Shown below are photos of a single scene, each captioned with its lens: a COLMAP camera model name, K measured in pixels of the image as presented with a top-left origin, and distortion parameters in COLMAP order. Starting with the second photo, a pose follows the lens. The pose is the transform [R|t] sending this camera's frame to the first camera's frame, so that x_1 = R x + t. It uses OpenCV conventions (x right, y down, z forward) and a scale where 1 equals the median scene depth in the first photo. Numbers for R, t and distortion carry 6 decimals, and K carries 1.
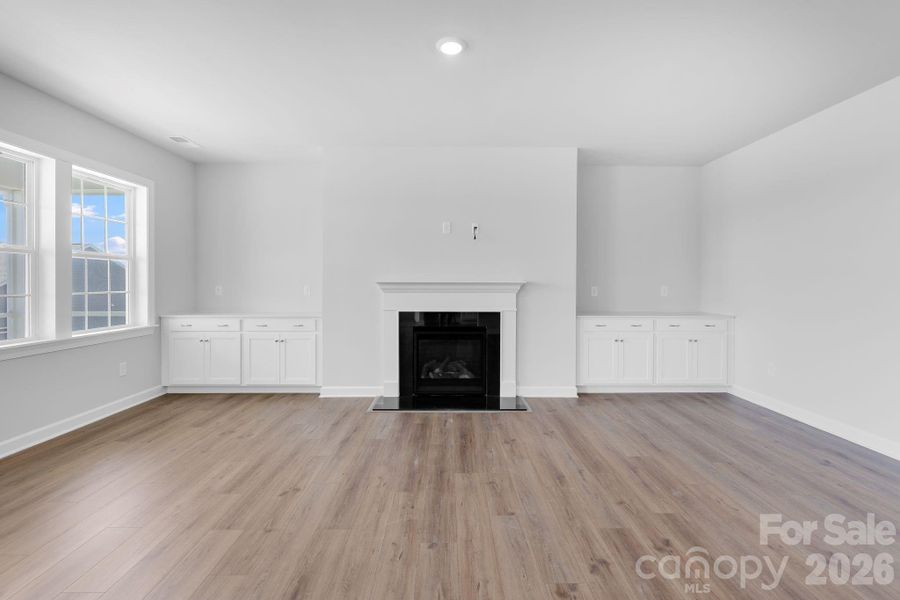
lens RADIAL K [[379.4, 0, 445.6], [0, 379.4, 283.7], [0, 0, 1]] dist [0.000705, 0.000044]
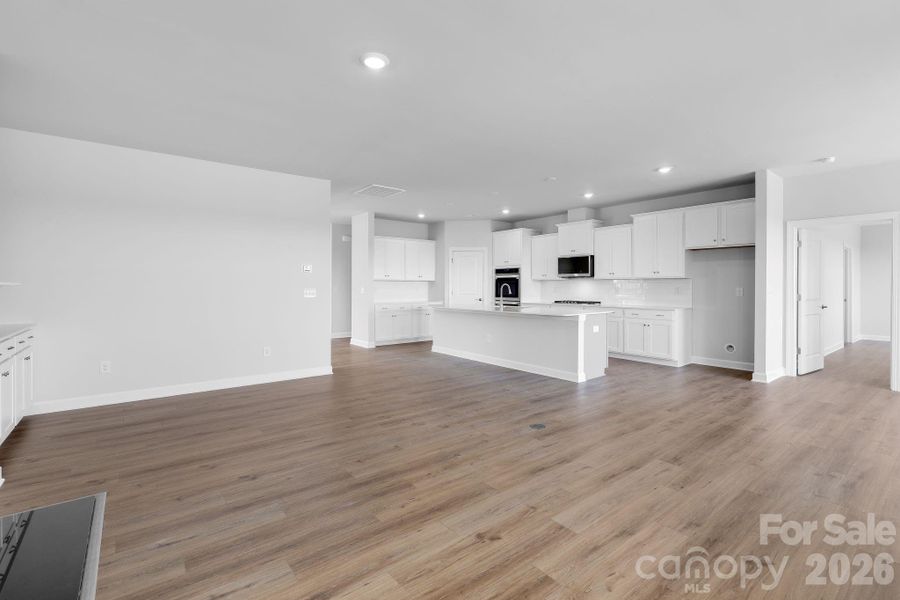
lens RADIAL K [[416.2, 0, 467.4], [0, 416.2, 298.4], [0, 0, 1]] dist [-0.000121, -0.000087]
pose [[-0.621712, -0.023949, 0.782880, -0.572295], [0.002344, 0.999471, 0.032436, 0.007299], [-0.783243, 0.022001, -0.621327, 0.847103]]
